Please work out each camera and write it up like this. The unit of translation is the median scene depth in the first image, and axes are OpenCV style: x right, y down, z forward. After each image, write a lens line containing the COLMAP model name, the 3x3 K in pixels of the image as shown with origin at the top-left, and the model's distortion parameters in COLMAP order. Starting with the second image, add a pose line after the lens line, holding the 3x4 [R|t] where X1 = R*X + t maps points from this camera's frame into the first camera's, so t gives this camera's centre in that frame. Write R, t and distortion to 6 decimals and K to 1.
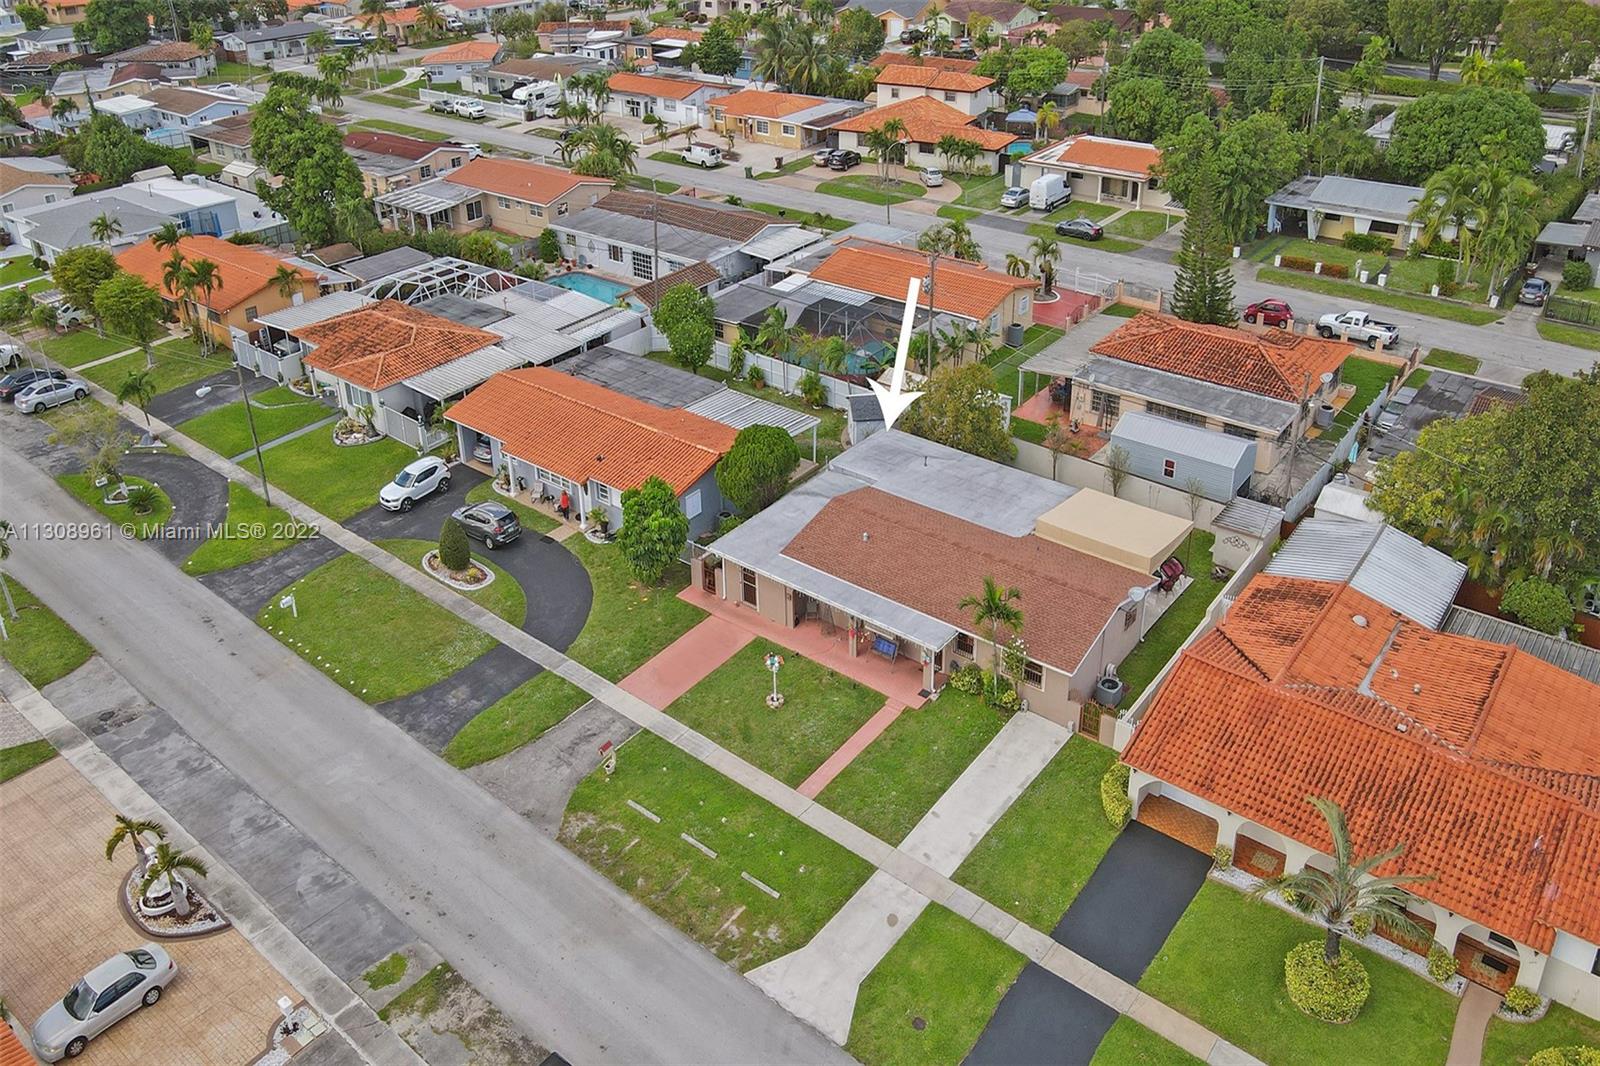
lens RADIAL K [[1144.4, 0, 786.2], [0, 1144.4, 532.8], [0, 0, 1]] dist [0.003065, 0.003128]
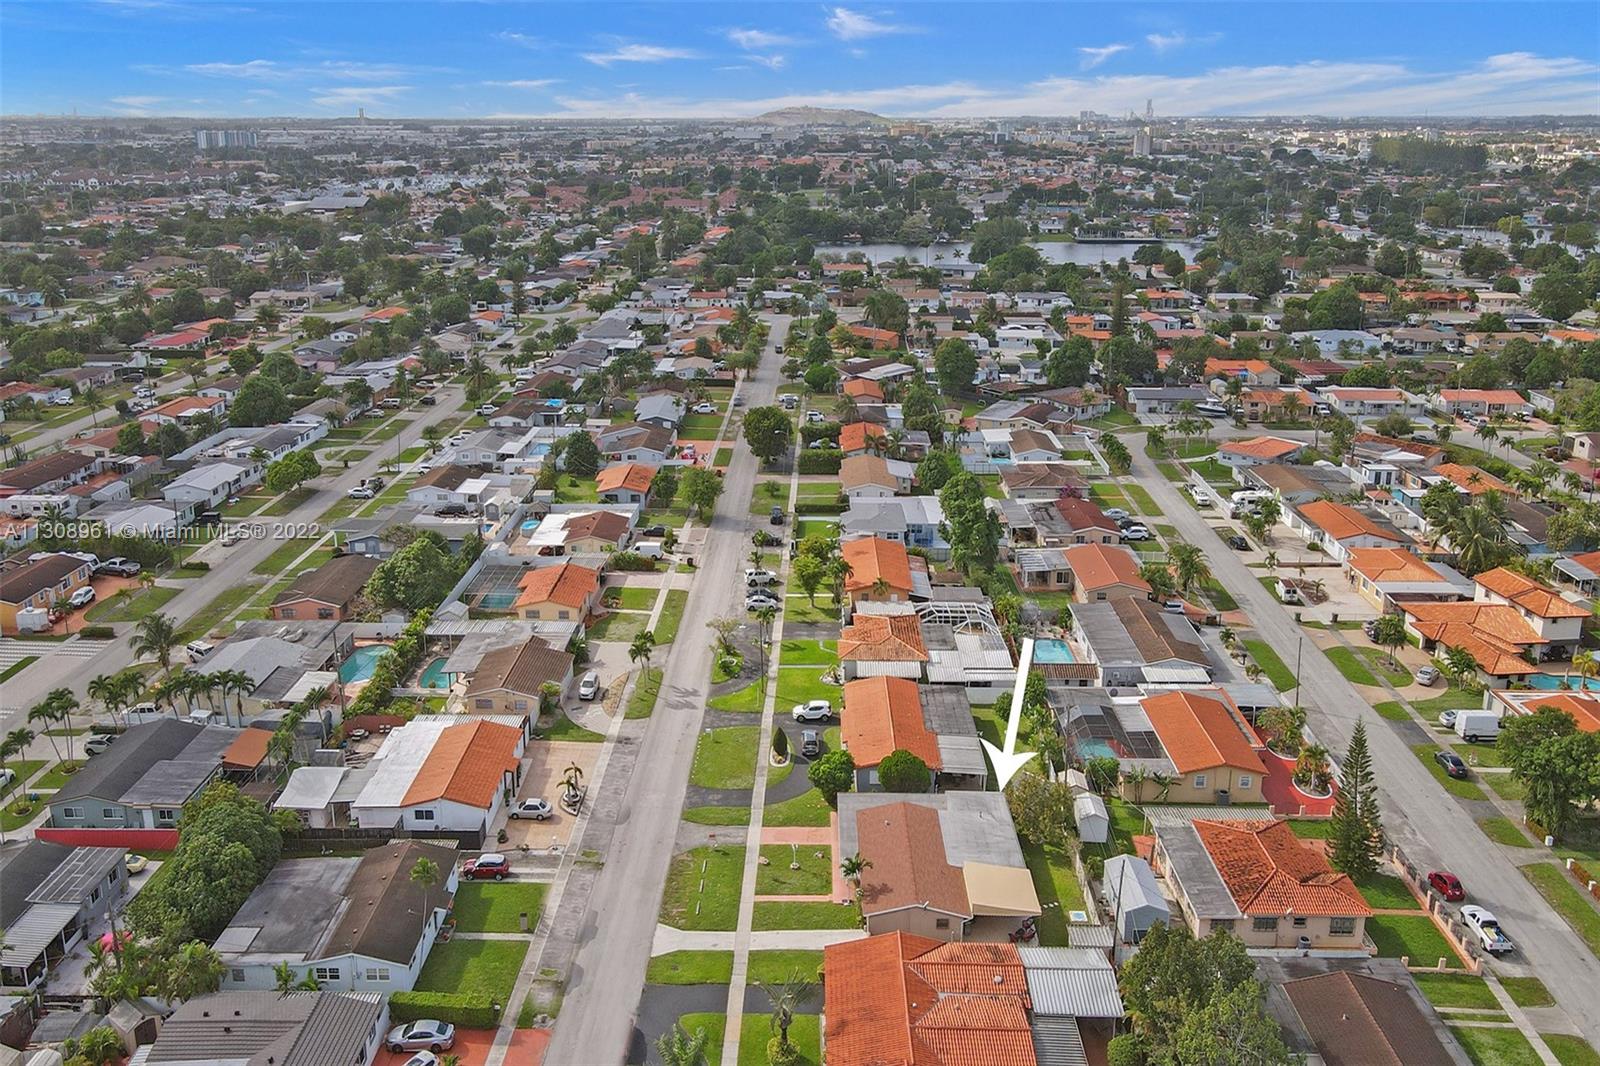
lens RADIAL K [[1214.1, 0, 752.0], [0, 1214.1, 533.8], [0, 0, 1]] dist [-0.019687, -0.000951]
pose [[0.590783, 0.284940, -0.754841, 0.953976], [-0.433901, 0.900960, 0.000501, -0.240063], [0.680225, 0.327230, 0.655908, -0.441710]]
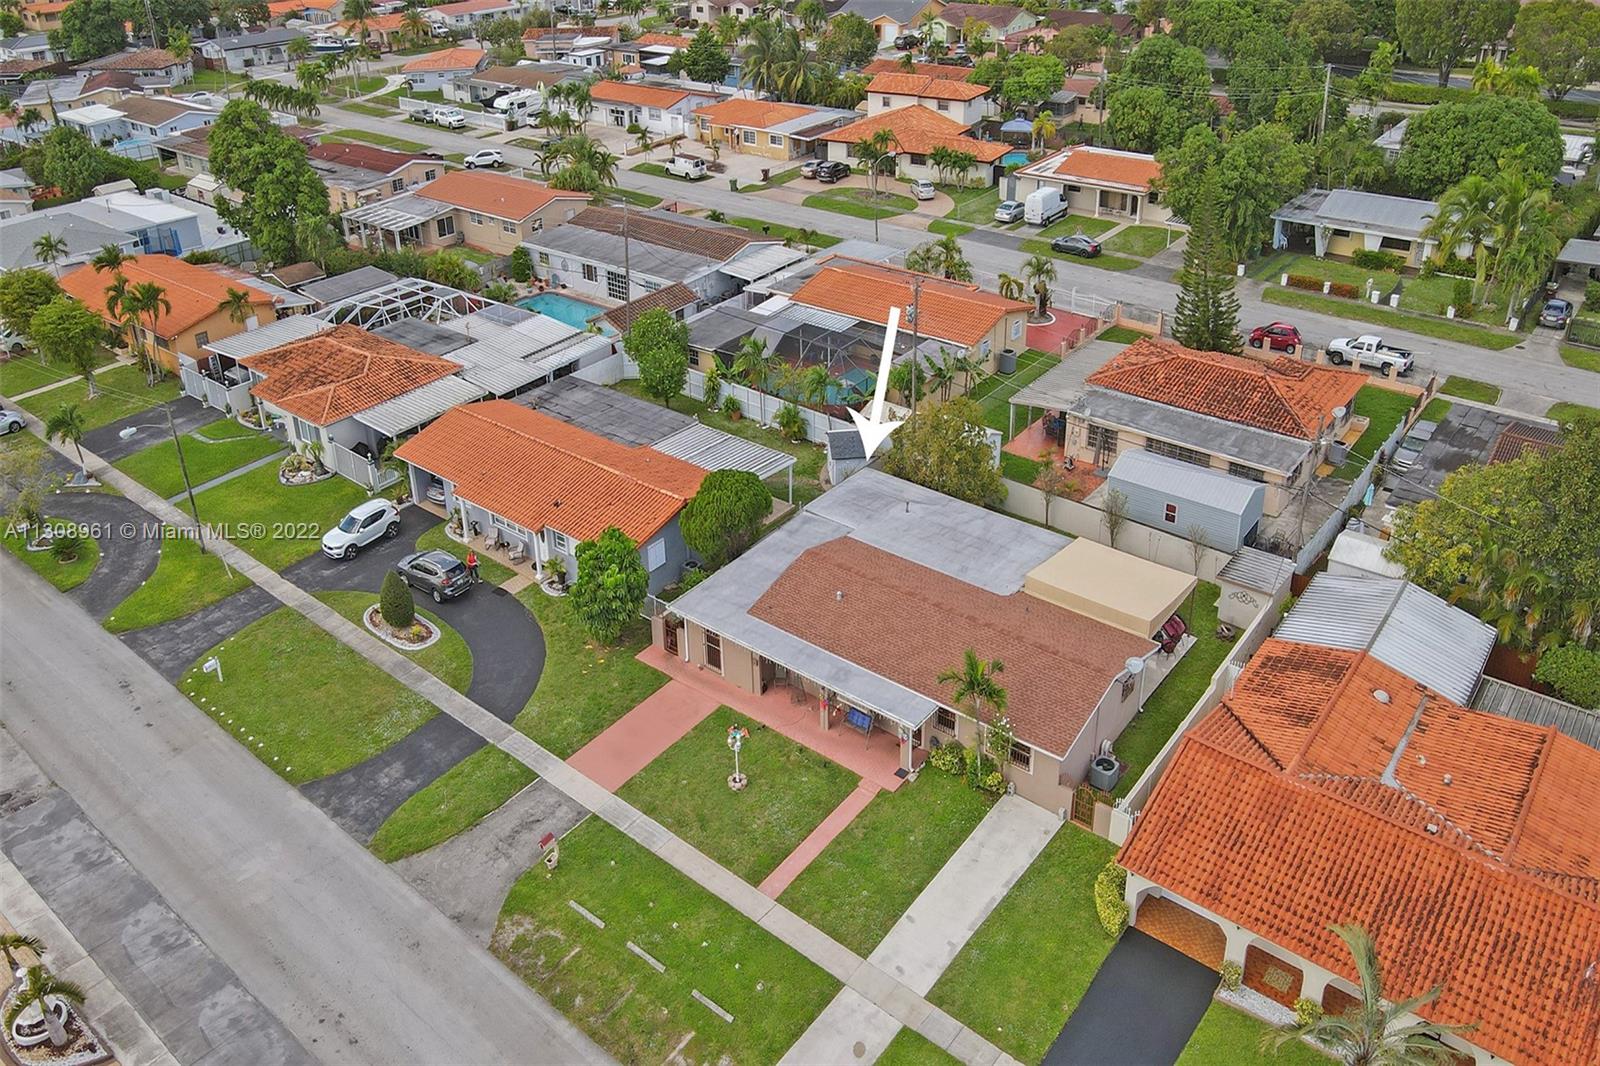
lens RADIAL K [[1144.4, 0, 786.2], [0, 1144.4, 532.8], [0, 0, 1]] dist [0.003065, 0.003128]
pose [[0.999998, -0.001278, -0.001591, 0.021106], [0.001275, 0.999997, -0.001980, -0.033603], [0.001594, 0.001978, 0.999997, 0.061730]]
